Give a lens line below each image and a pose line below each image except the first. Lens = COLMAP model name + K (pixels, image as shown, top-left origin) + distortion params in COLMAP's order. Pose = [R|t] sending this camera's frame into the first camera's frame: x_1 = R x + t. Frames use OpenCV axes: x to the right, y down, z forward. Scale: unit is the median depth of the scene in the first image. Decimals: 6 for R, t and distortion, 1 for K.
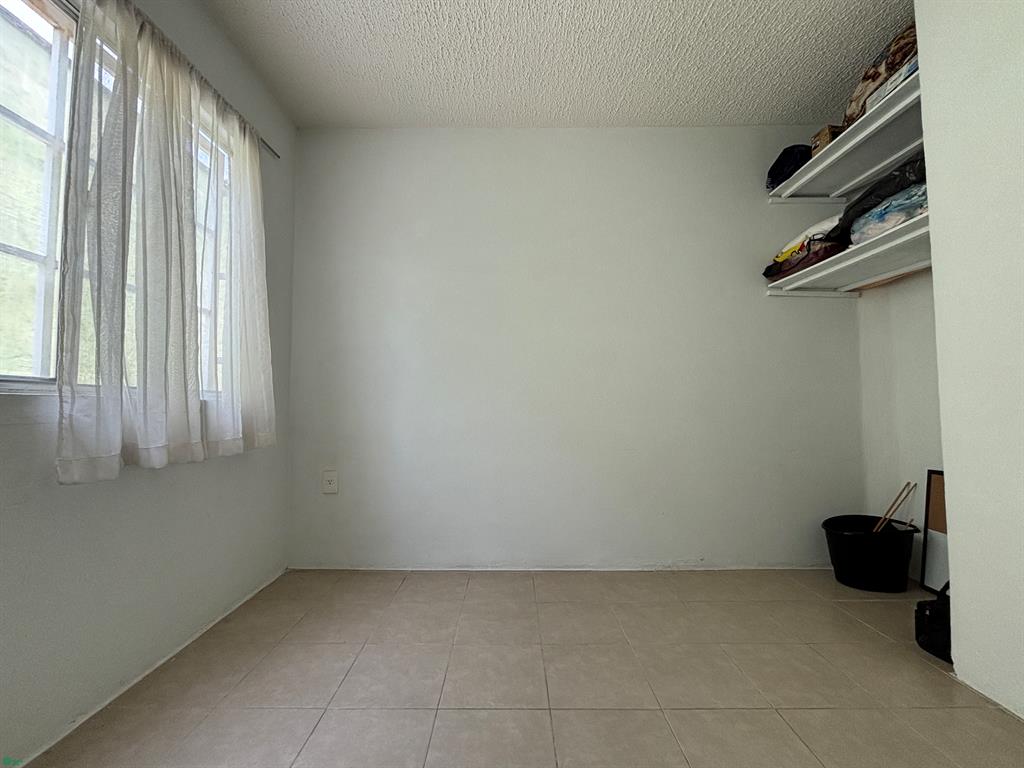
lens RADIAL K [[413.7, 0, 512.0], [0, 413.7, 384.0], [0, 0, 1]] dist [0.000299, 0.000738]
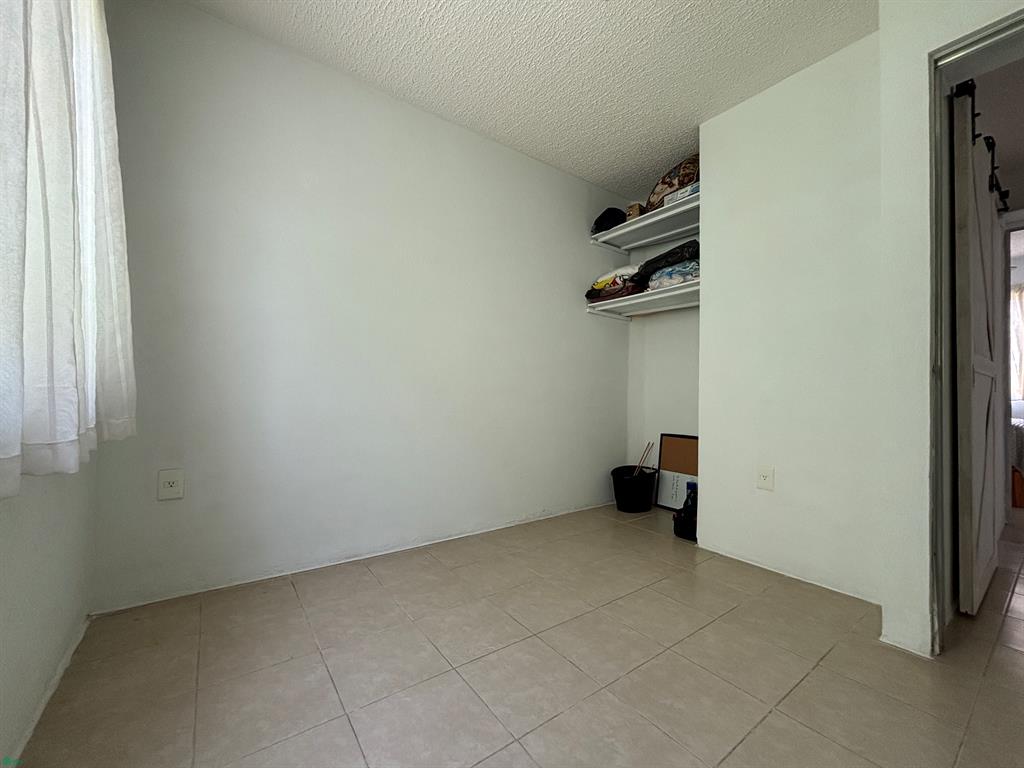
lens RADIAL K [[411.2, 0, 509.7], [0, 411.2, 385.3], [0, 0, 1]] dist [0.001293, -0.000436]
pose [[0.808662, 0.027858, 0.587614, -0.433593], [-0.051445, 0.998400, 0.023465, 0.009702], [-0.586020, -0.049205, 0.808801, 0.051721]]
